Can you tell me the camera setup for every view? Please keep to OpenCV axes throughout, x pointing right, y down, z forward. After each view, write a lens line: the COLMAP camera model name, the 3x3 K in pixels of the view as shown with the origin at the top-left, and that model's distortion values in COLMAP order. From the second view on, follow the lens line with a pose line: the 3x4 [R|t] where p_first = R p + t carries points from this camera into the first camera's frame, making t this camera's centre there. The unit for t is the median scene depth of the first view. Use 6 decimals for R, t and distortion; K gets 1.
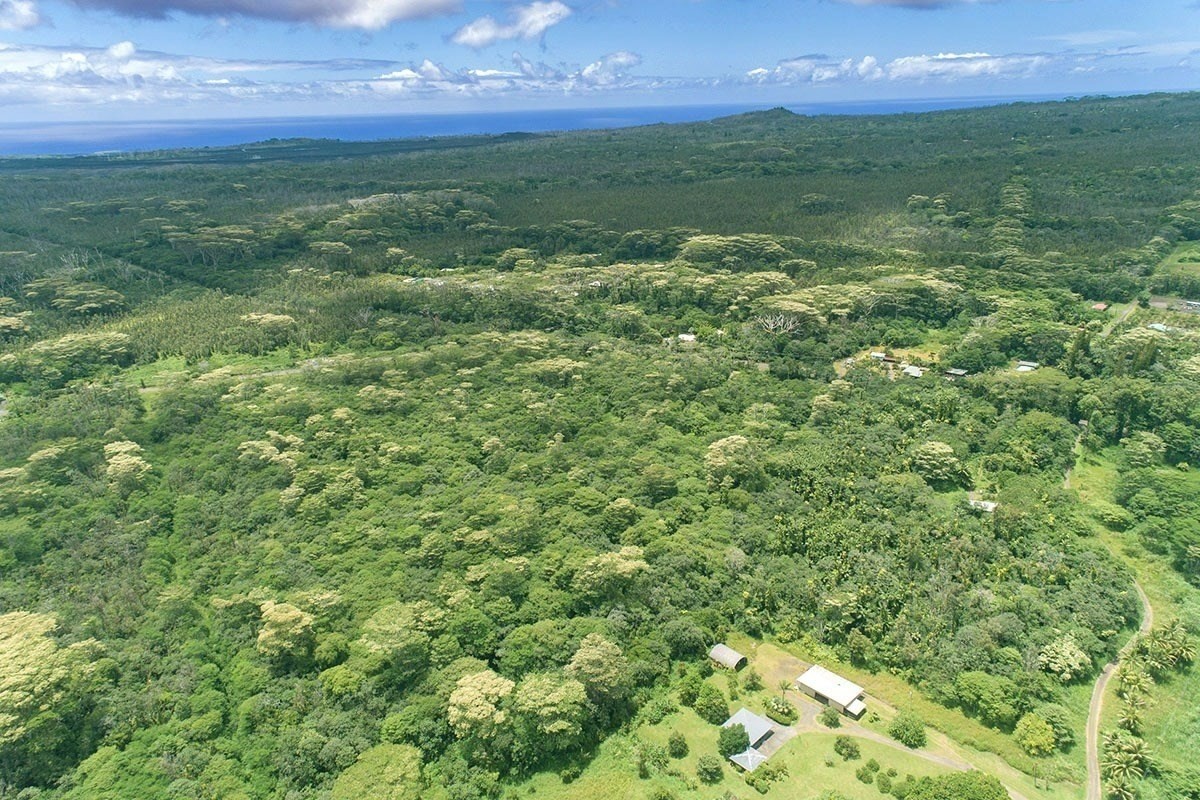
lens RADIAL K [[811.1, 0, 600.0], [0, 811.1, 400.0], [0, 0, 1]] dist [0.024210, 0.006680]
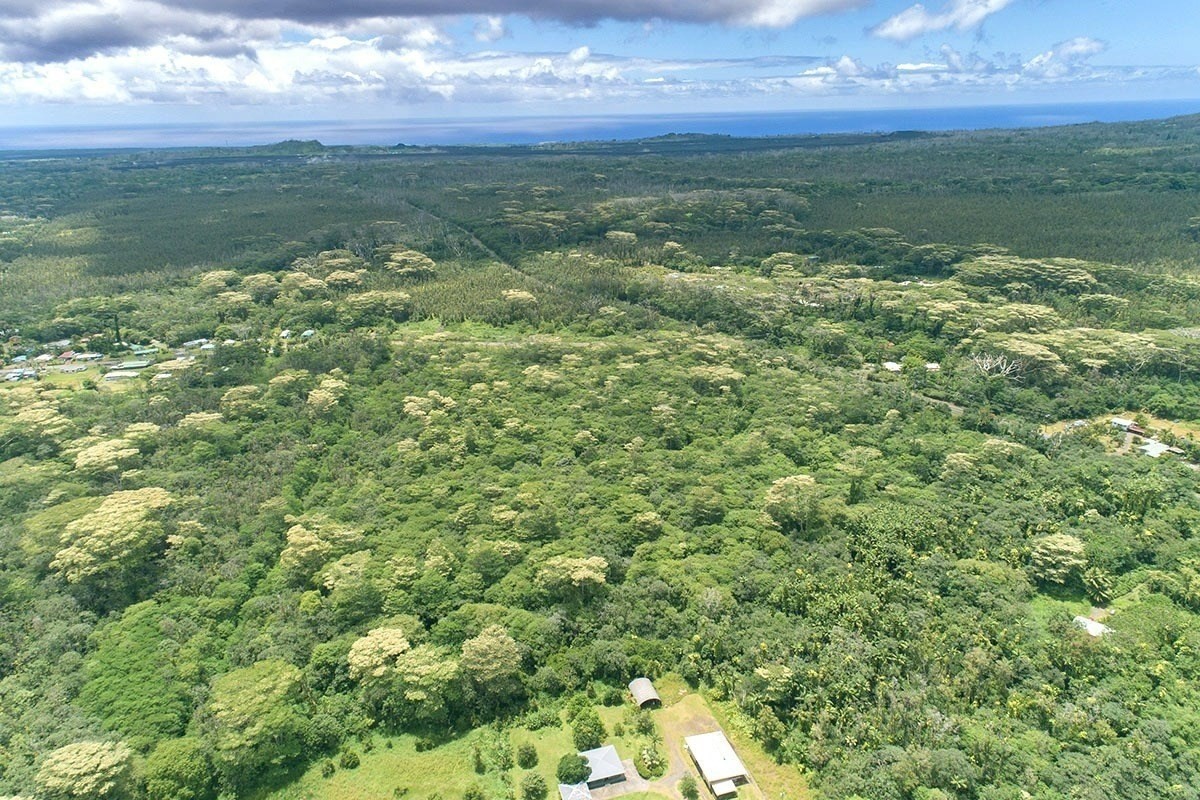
lens RADIAL K [[811.1, 0, 600.0], [0, 811.1, 400.0], [0, 0, 1]] dist [0.024210, 0.006680]
pose [[0.887540, 0.165269, -0.430068, 0.134878], [-0.163383, 0.985685, 0.041608, -0.015640], [0.430788, 0.033337, 0.901837, 0.031231]]
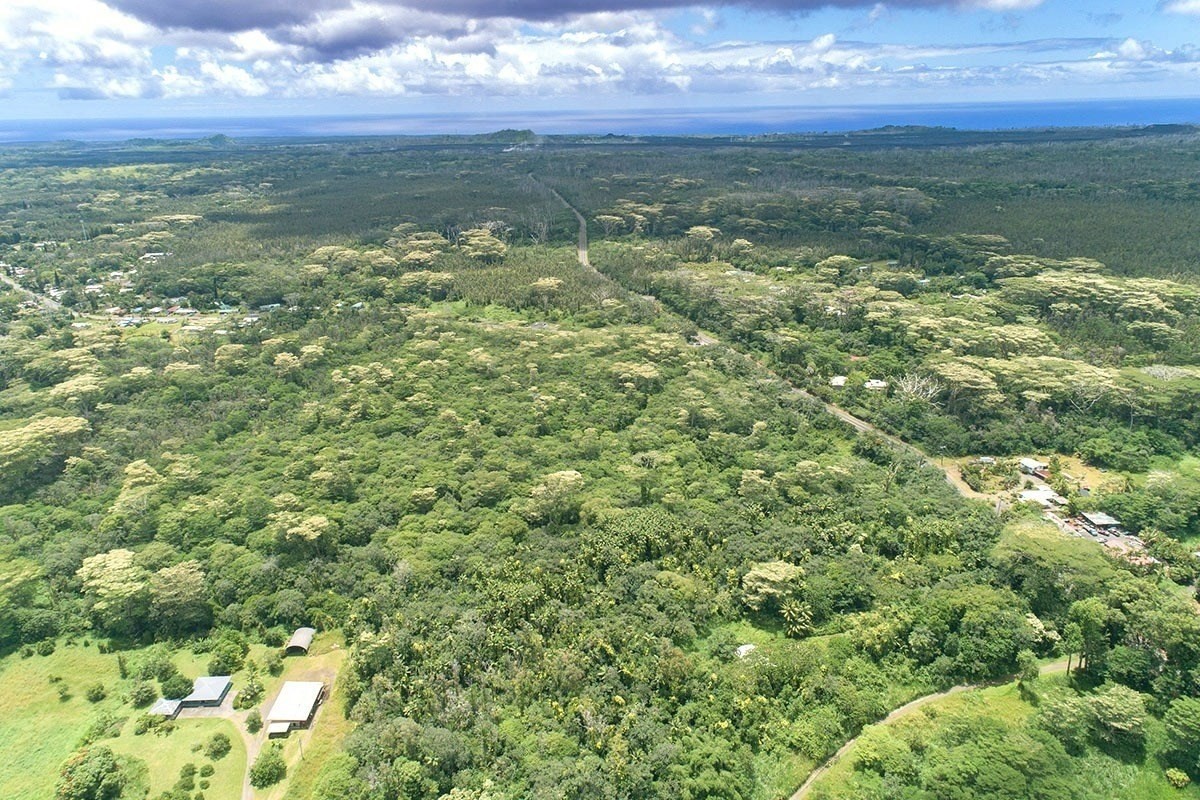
lens RADIAL K [[811.1, 0, 600.0], [0, 811.1, 400.0], [0, 0, 1]] dist [0.024210, 0.006680]
pose [[0.722756, 0.251793, -0.643603, 0.301734], [-0.241469, 0.964580, 0.106201, -0.055122], [0.647547, 0.078652, 0.757955, 0.124319]]
